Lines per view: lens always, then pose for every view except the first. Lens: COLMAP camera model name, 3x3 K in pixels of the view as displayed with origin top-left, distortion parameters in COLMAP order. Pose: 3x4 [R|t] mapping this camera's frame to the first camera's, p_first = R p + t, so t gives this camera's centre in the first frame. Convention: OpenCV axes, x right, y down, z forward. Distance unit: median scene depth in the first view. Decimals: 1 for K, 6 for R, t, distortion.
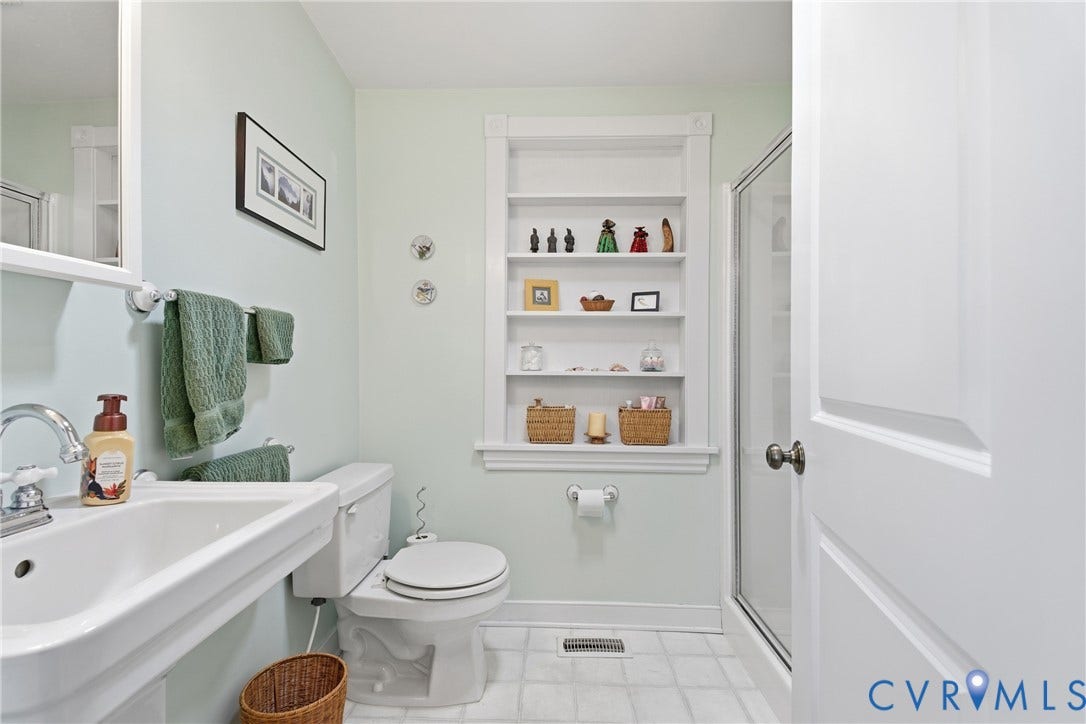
lens RADIAL K [[474.2, 0, 544.1], [0, 474.2, 366.0], [0, 0, 1]] dist [0.010104, -0.007618]
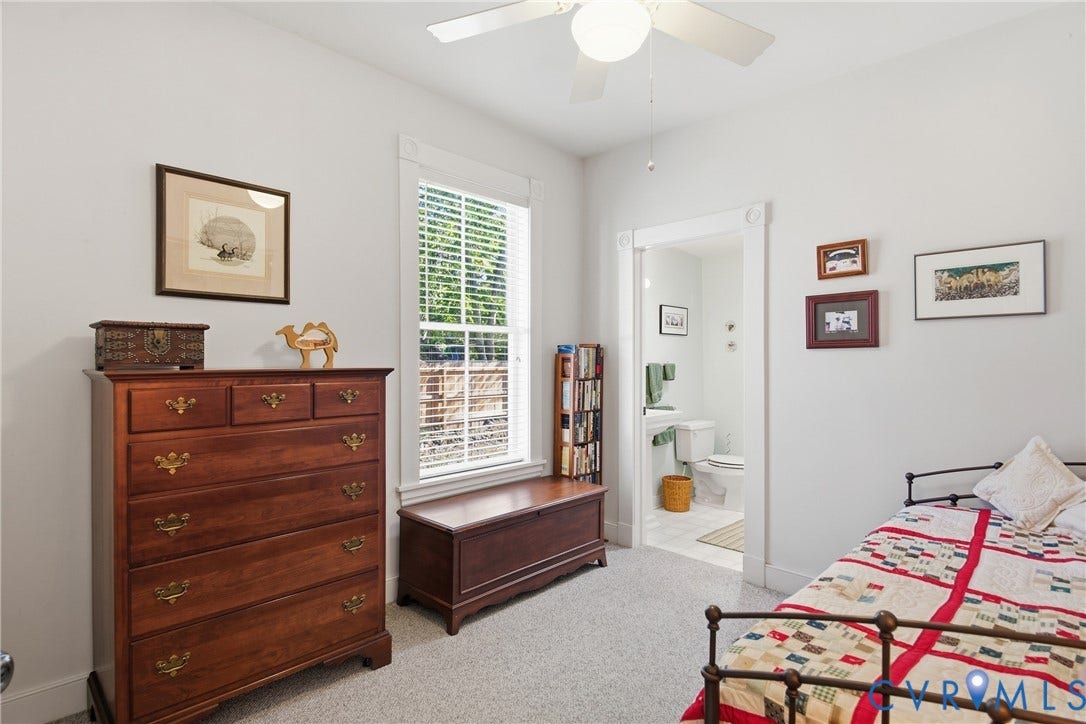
lens RADIAL K [[555.5, 0, 543.9], [0, 555.5, 359.4], [0, 0, 1]] dist [0.010752, -0.006739]
pose [[0.734161, -0.007617, -0.678933, 0.893381], [0.000909, 0.999947, -0.010236, -0.071172], [0.678975, 0.006898, 0.734129, -1.535895]]
